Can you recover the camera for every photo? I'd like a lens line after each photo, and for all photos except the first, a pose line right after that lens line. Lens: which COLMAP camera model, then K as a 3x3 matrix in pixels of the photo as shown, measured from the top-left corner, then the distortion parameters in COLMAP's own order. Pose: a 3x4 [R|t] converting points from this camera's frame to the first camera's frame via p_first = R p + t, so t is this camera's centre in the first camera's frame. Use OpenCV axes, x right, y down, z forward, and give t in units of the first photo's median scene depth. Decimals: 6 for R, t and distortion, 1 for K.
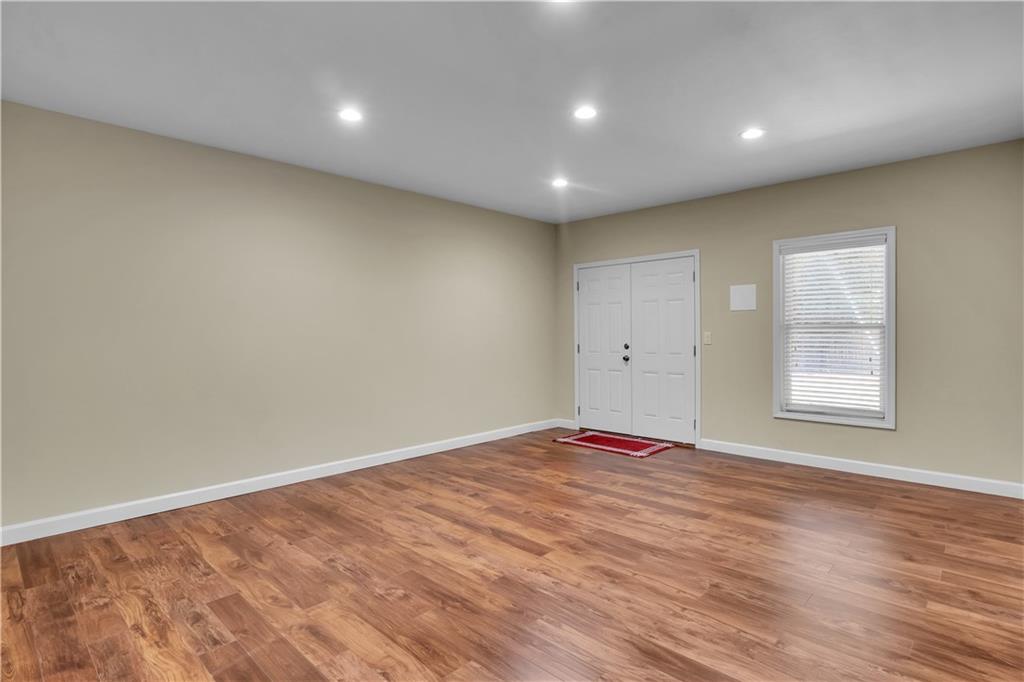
lens RADIAL K [[527.6, 0, 510.7], [0, 527.6, 338.5], [0, 0, 1]] dist [-0.006372, 0.003078]
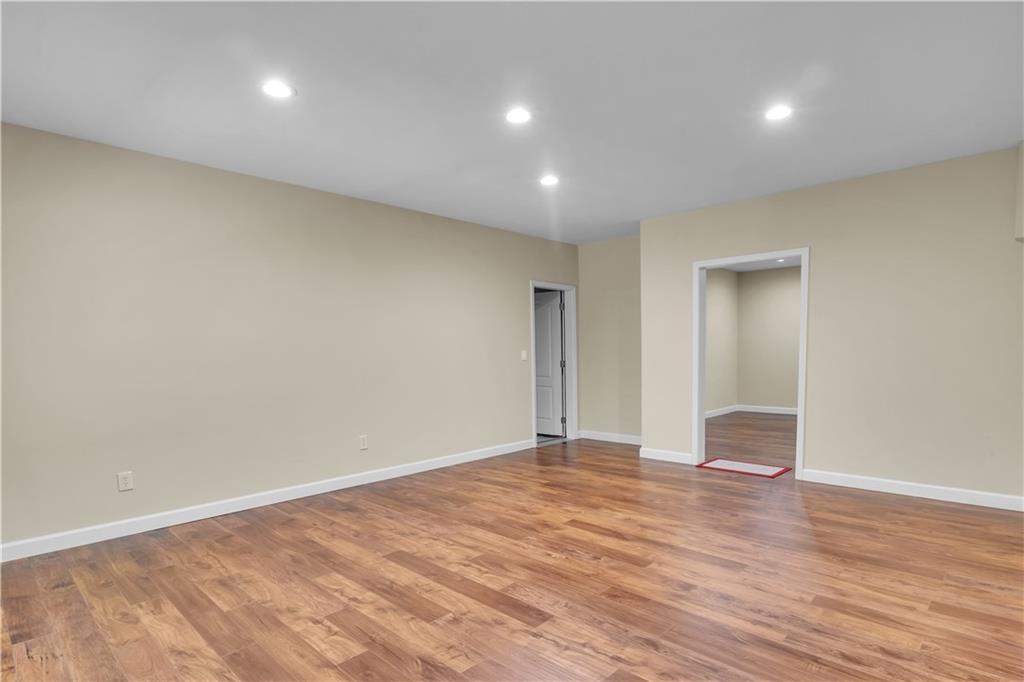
lens RADIAL K [[527.6, 0, 513.5], [0, 527.6, 344.4], [0, 0, 1]] dist [-0.006372, 0.003078]
pose [[-0.999801, 0.019532, -0.004026, 0.177842], [0.019511, 0.999796, 0.005129, -0.013468], [0.004125, 0.005049, -0.999979, 2.045013]]
